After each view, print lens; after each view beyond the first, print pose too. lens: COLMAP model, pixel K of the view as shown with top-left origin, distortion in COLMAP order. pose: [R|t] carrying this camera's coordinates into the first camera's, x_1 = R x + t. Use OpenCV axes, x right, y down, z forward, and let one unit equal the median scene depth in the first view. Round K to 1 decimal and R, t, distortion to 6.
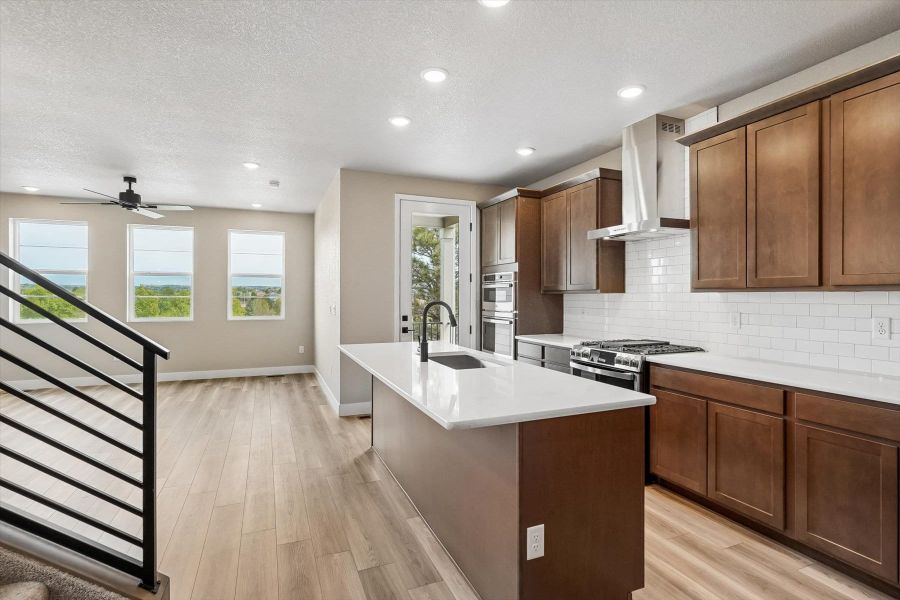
lens RADIAL K [[444.2, 0, 453.5], [0, 444.2, 292.7], [0, 0, 1]] dist [-0.003931, 0.004564]
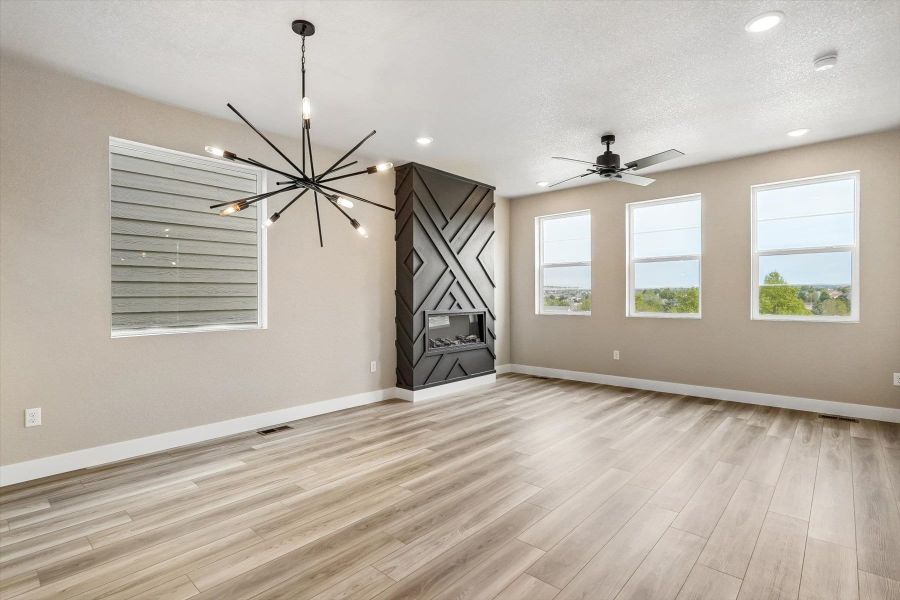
lens RADIAL K [[444.2, 0, 448.7], [0, 444.2, 303.4], [0, 0, 1]] dist [-0.003931, 0.004564]
pose [[0.429674, 0.002764, -0.902980, -0.127220], [0.015801, 0.999819, 0.010580, 0.031033], [0.902846, -0.018814, 0.429553, 0.392224]]
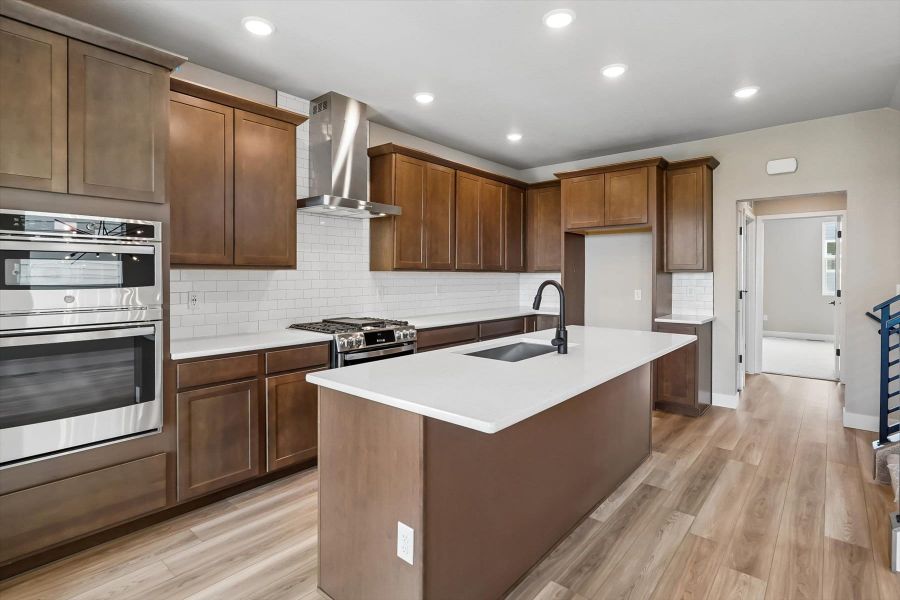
lens RADIAL K [[444.2, 0, 444.2], [0, 444.2, 276.3], [0, 0, 1]] dist [-0.003931, 0.004564]
pose [[-0.439104, -0.005506, 0.898419, -0.388235], [-0.012758, 0.999919, -0.000107, 0.006845], [-0.898346, -0.011509, -0.439139, 0.850568]]
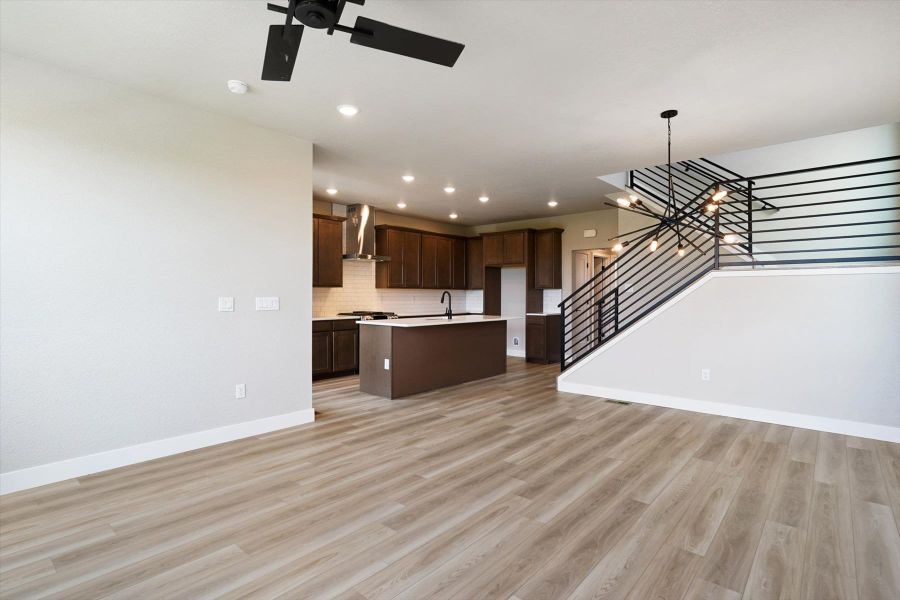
lens RADIAL K [[444.2, 0, 442.0], [0, 444.2, 297.8], [0, 0, 1]] dist [-0.003931, 0.004564]
pose [[-0.427632, -0.008909, 0.903909, -1.085644], [-0.012554, 0.999914, 0.003916, 0.022124], [-0.903866, -0.009673, -0.427707, 1.064789]]
